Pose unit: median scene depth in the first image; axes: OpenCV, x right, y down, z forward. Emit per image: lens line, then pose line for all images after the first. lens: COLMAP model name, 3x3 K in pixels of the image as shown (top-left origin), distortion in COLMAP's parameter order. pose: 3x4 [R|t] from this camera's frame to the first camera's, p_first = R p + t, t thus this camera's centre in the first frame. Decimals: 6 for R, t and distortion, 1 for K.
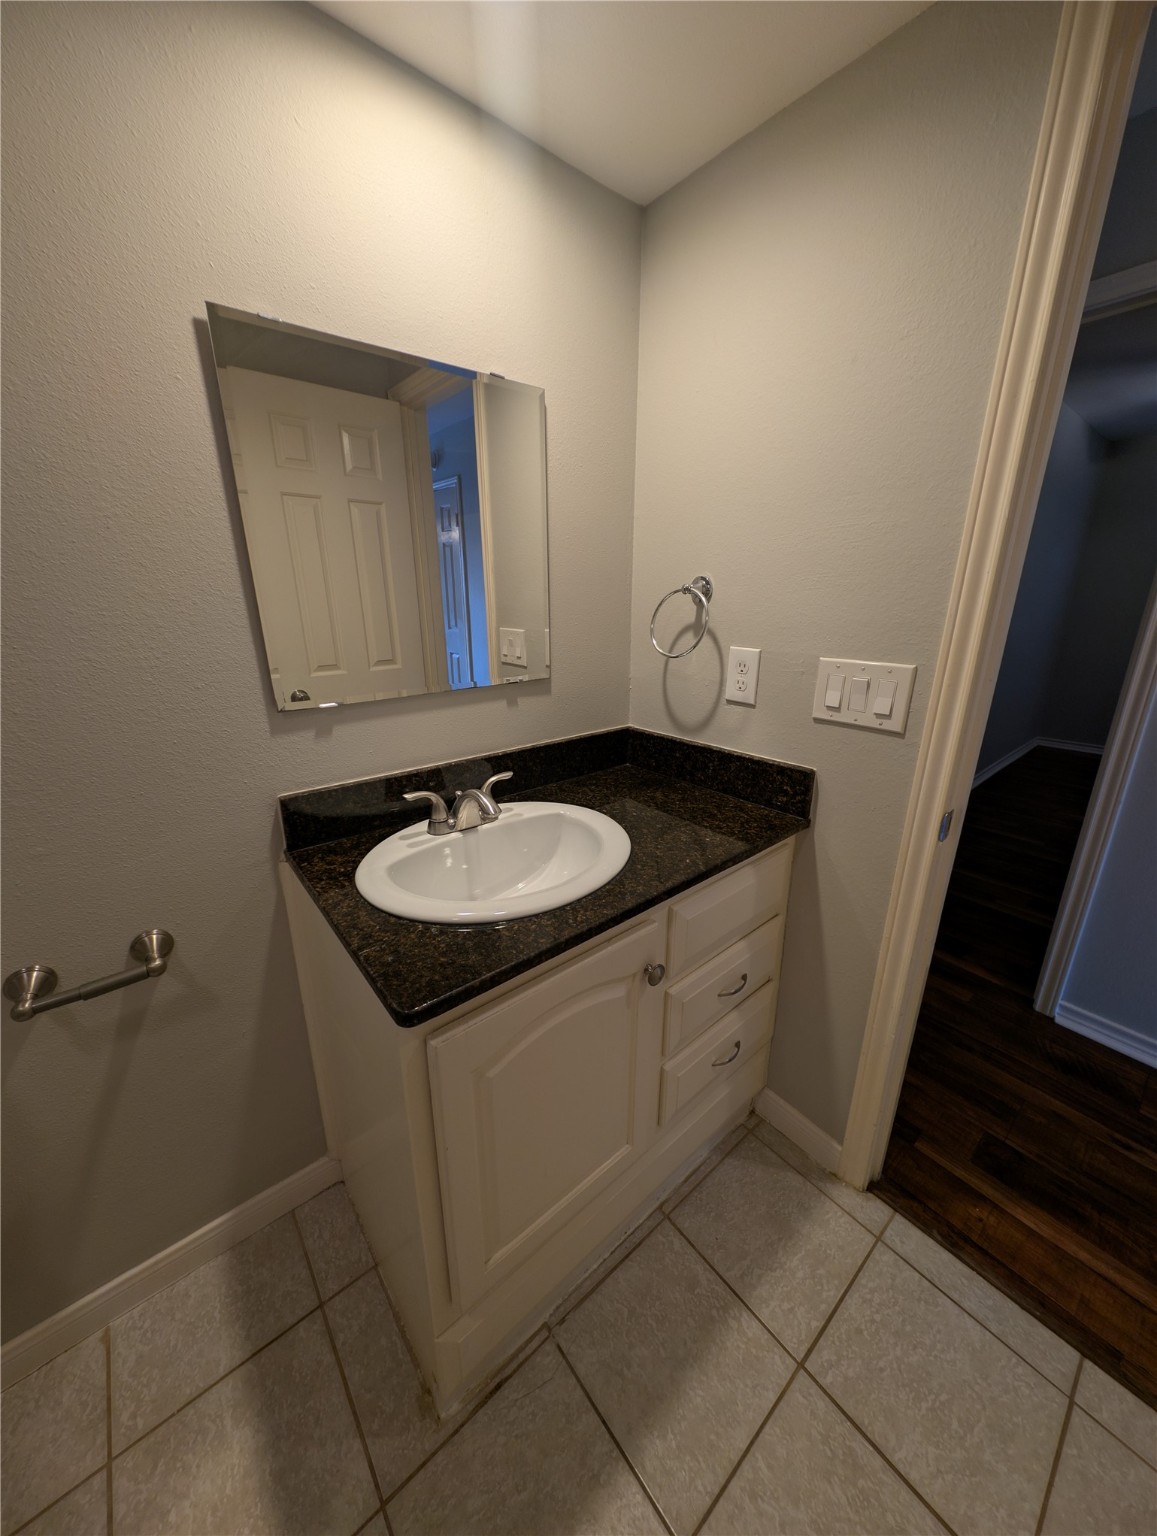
lens RADIAL K [[536.8, 0, 580.2], [0, 536.8, 765.3], [0, 0, 1]] dist [-0.011672, 0.000658]
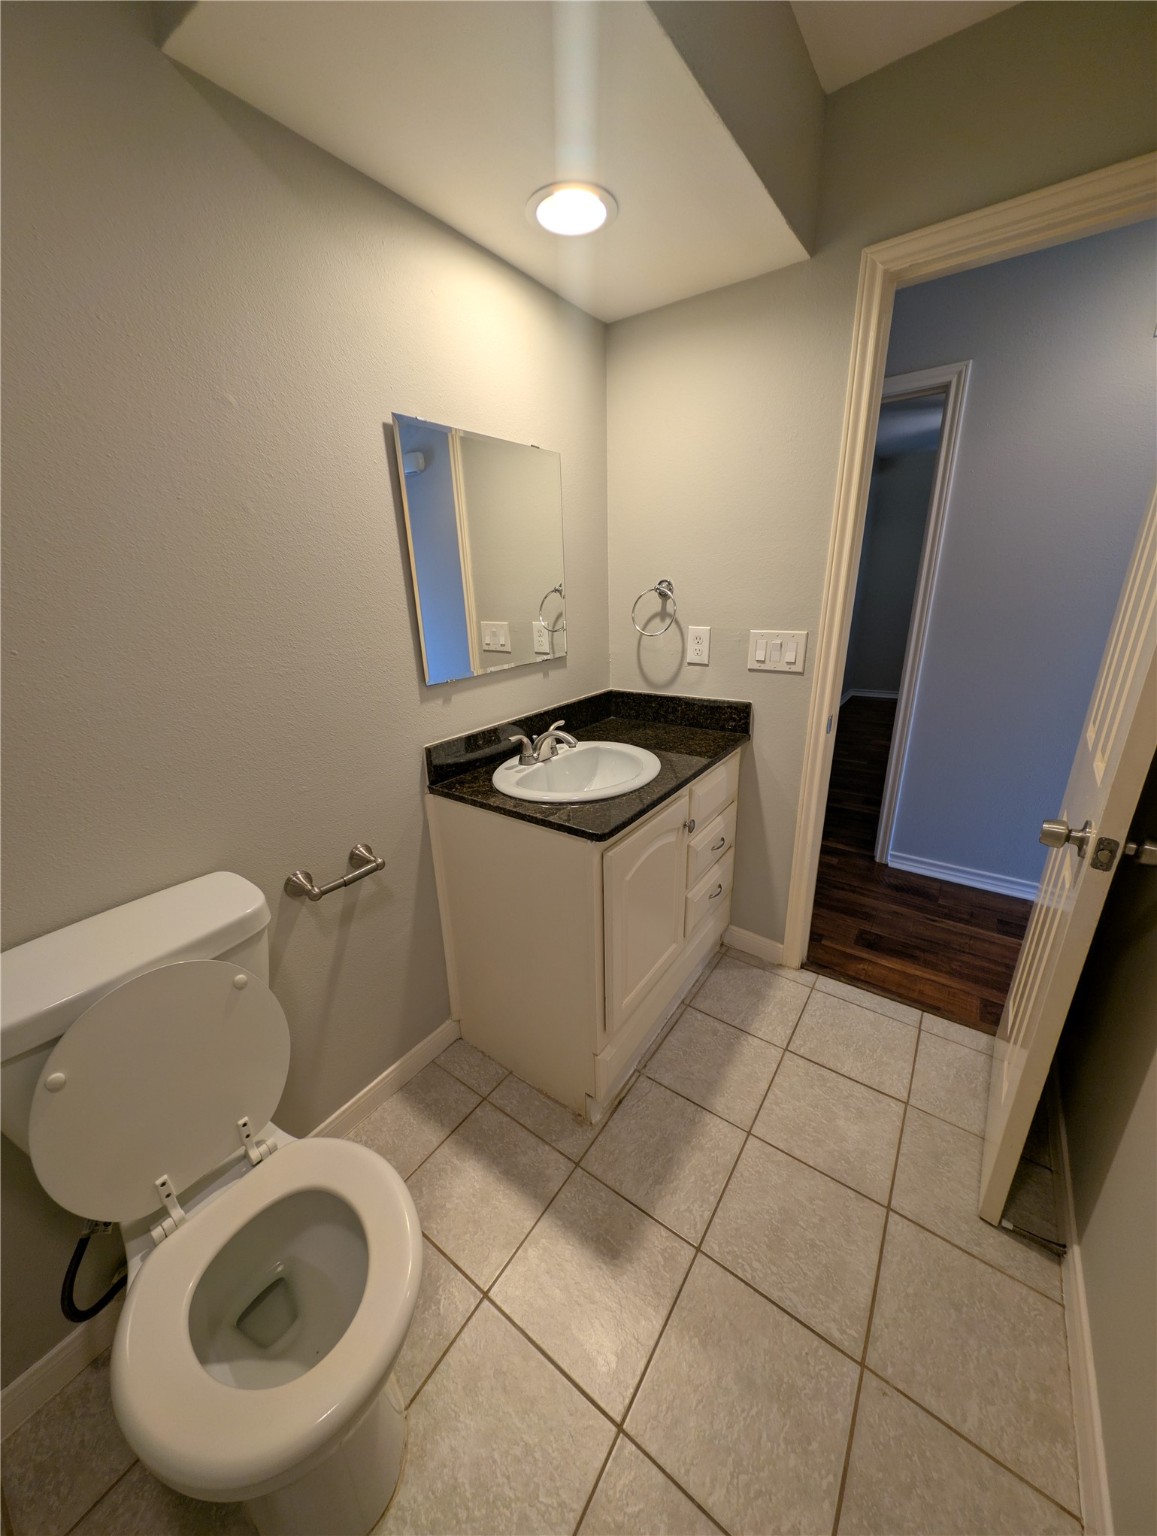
lens RADIAL K [[536.8, 0, 573.3], [0, 536.8, 768.4], [0, 0, 1]] dist [-0.011672, 0.000658]
pose [[0.967772, -0.107924, 0.227529, -0.467234], [0.102334, 0.994089, 0.036262, 0.095453], [-0.230097, -0.011809, 0.973096, -0.436222]]
